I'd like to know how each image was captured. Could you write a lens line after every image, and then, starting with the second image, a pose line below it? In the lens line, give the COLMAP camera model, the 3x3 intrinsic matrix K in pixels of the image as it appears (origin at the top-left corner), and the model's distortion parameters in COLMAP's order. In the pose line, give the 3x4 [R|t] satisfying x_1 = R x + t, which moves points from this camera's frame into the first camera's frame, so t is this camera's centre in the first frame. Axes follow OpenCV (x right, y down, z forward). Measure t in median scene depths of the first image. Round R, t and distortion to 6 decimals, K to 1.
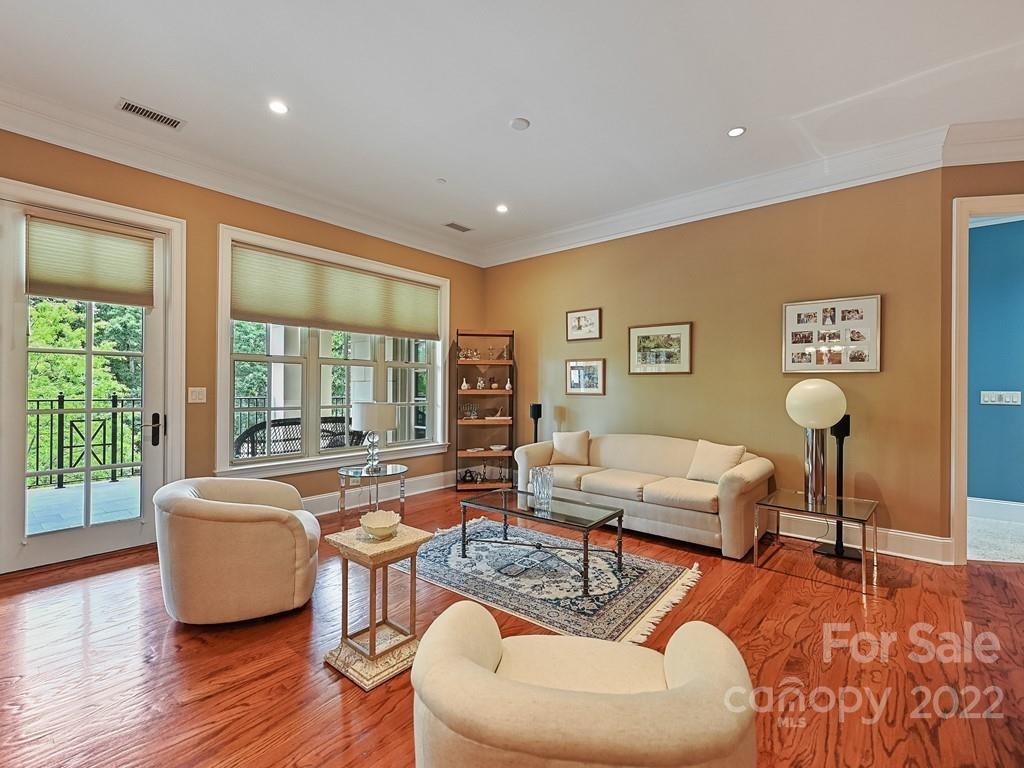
lens RADIAL K [[463.2, 0, 510.6], [0, 463.2, 387.5], [0, 0, 1]] dist [-0.000186, -0.000261]
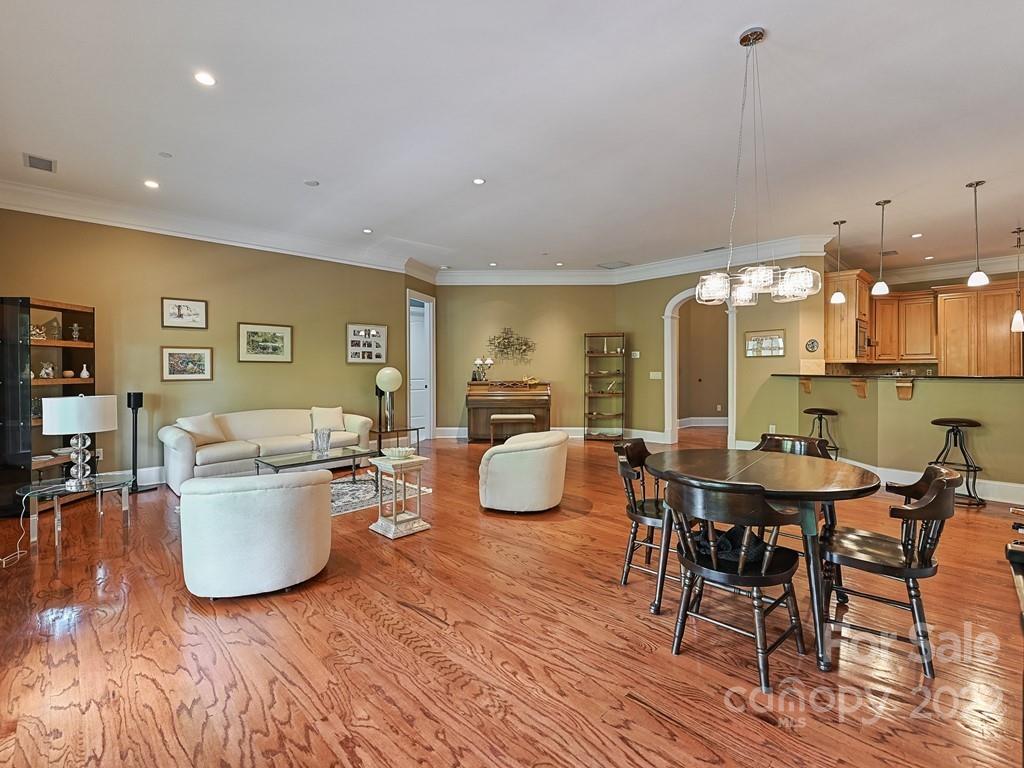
lens RADIAL K [[460.9, 0, 509.5], [0, 460.9, 377.3], [0, 0, 1]] dist [0.000217, 0.000008]
pose [[0.096880, -0.023187, 0.995026, -0.947709], [0.007440, 0.999718, 0.022572, -0.011937], [-0.995268, 0.005217, 0.097025, 0.204464]]
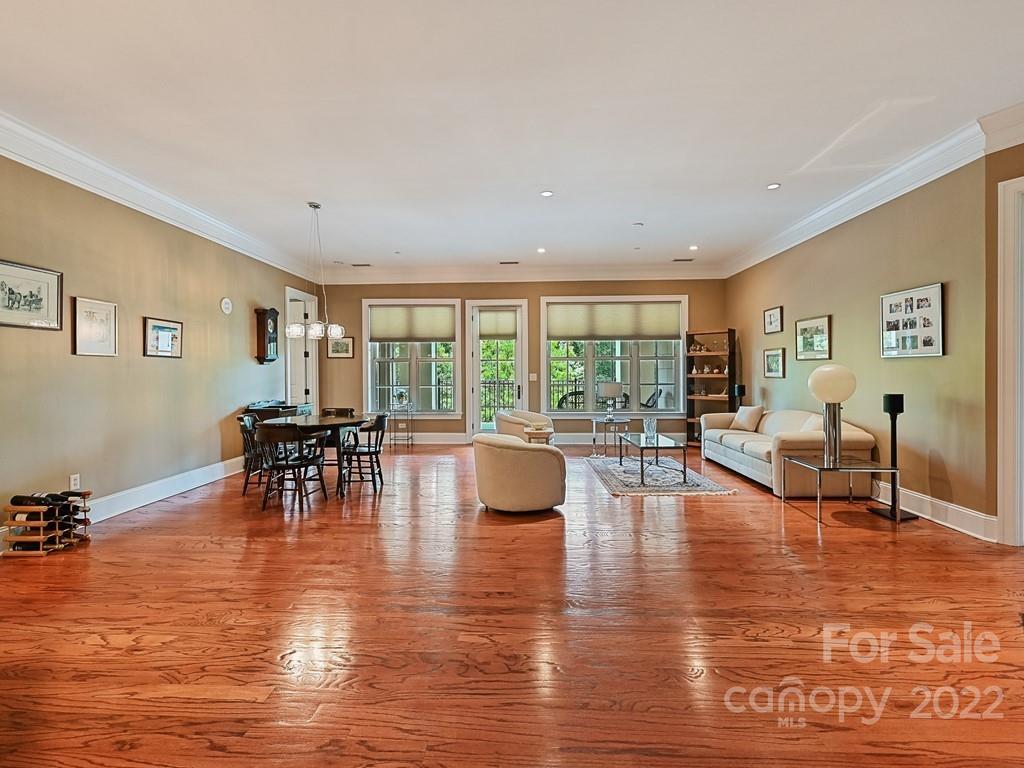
lens RADIAL K [[460.9, 0, 509.5], [0, 460.9, 377.3], [0, 0, 1]] dist [0.000217, 0.000008]
pose [[0.610815, 0.000148, -0.791773, 0.819015], [0.007858, 0.999950, 0.006249, 0.001762], [0.791734, -0.010038, 0.610783, -0.350901]]
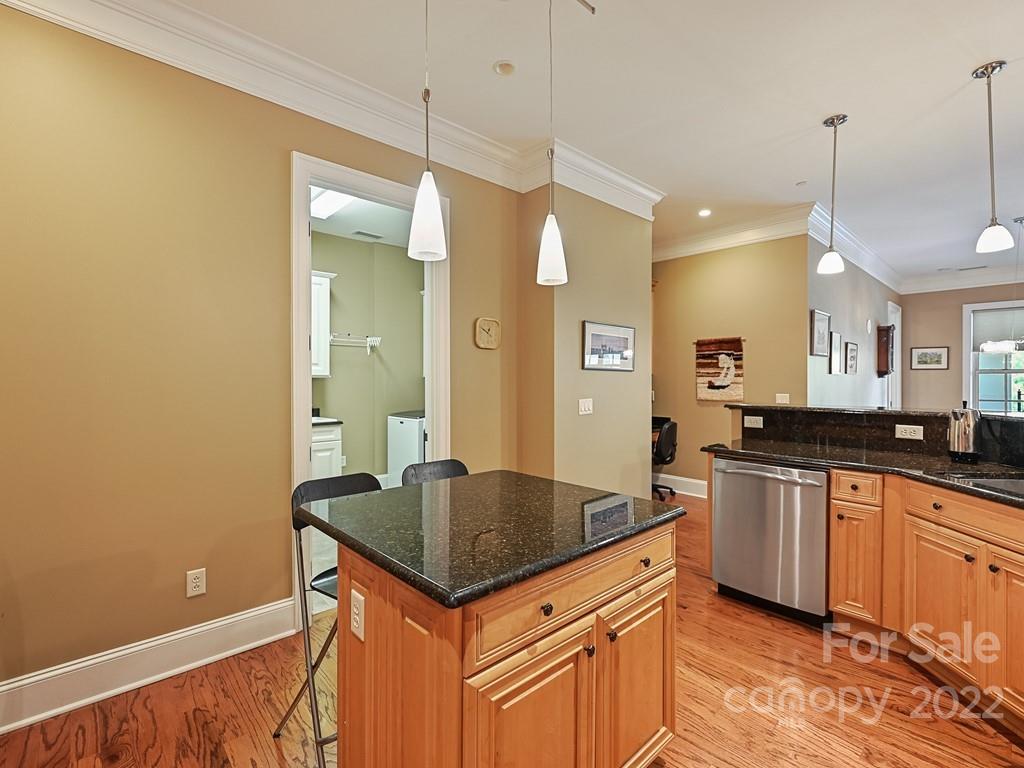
lens RADIAL K [[475.2, 0, 508.6], [0, 475.2, 379.1], [0, 0, 1]] dist [0.000197, 0.000202]
pose [[-0.125939, -0.004608, -0.992027, 0.930451], [-0.001598, 0.999989, -0.004442, -0.022294], [0.992037, 0.001026, -0.125945, -1.113667]]
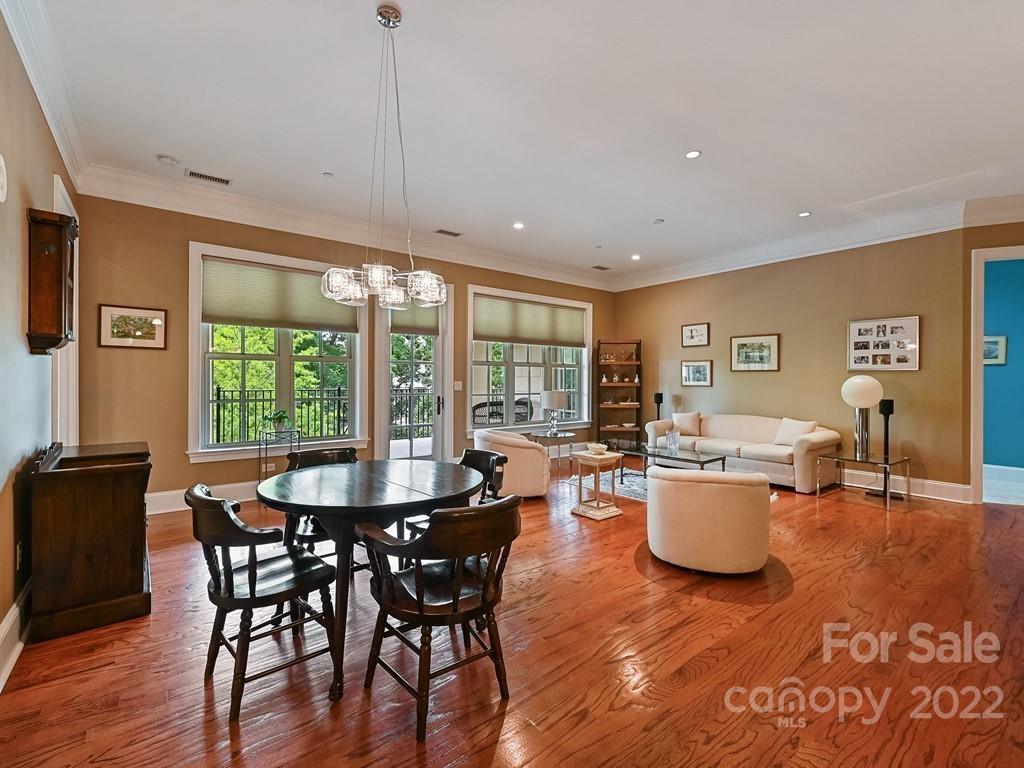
lens RADIAL K [[458.4, 0, 510.4], [0, 458.4, 381.1], [0, 0, 1]] dist [0.000190, -0.000101]
pose [[0.978553, -0.001289, -0.205990, -0.115228], [0.001502, 0.999998, 0.000875, -0.002247], [0.205988, -0.001165, 0.978554, -0.513797]]
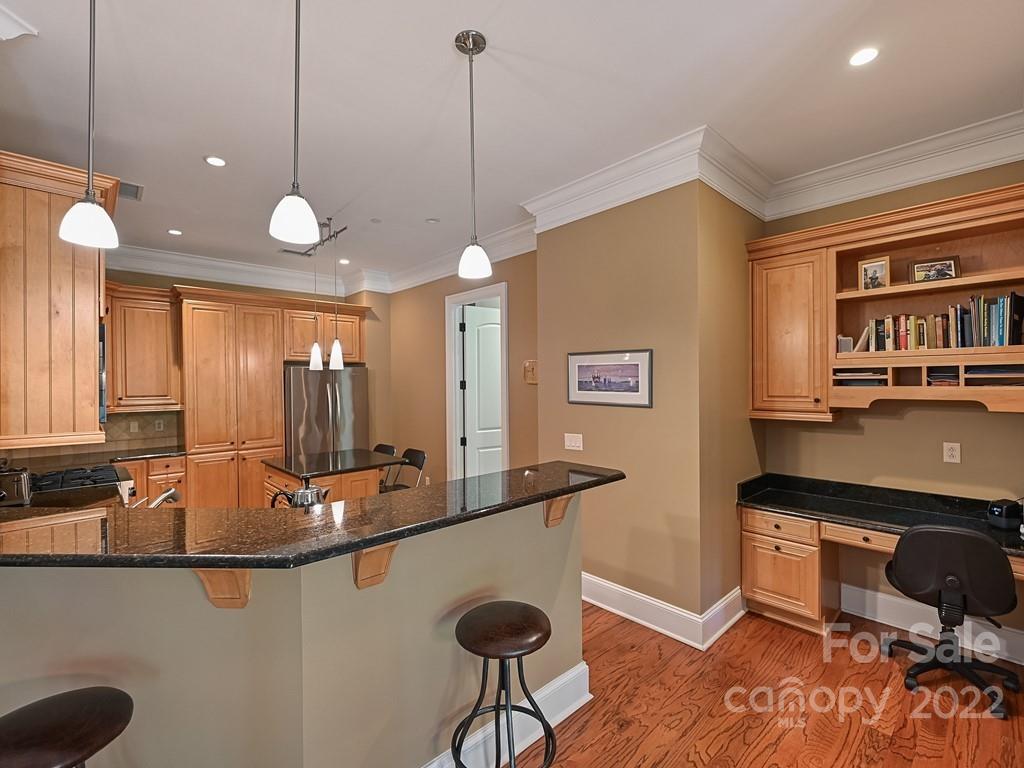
lens RADIAL K [[458.4, 0, 510.4], [0, 458.4, 381.1], [0, 0, 1]] dist [0.000190, -0.000101]
pose [[-0.992626, 0.003033, 0.121182, 0.083966], [0.002910, 0.999995, -0.001191, -0.081359], [-0.121185, -0.000830, -0.992630, -0.289648]]
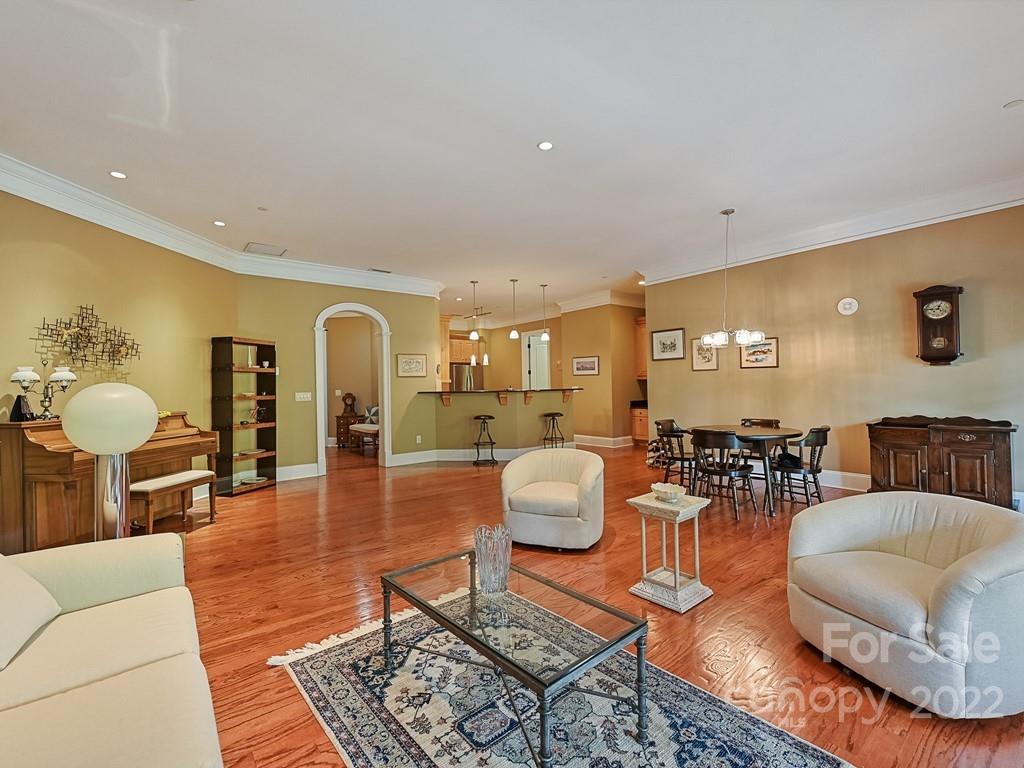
lens RADIAL K [[460.9, 0, 509.5], [0, 460.9, 377.3], [0, 0, 1]] dist [0.000217, 0.000008]
pose [[-0.981146, 0.017416, 0.192480, -0.044243], [0.014534, 0.999760, -0.016375, -0.003800], [-0.192719, -0.013269, -0.981164, 1.147882]]
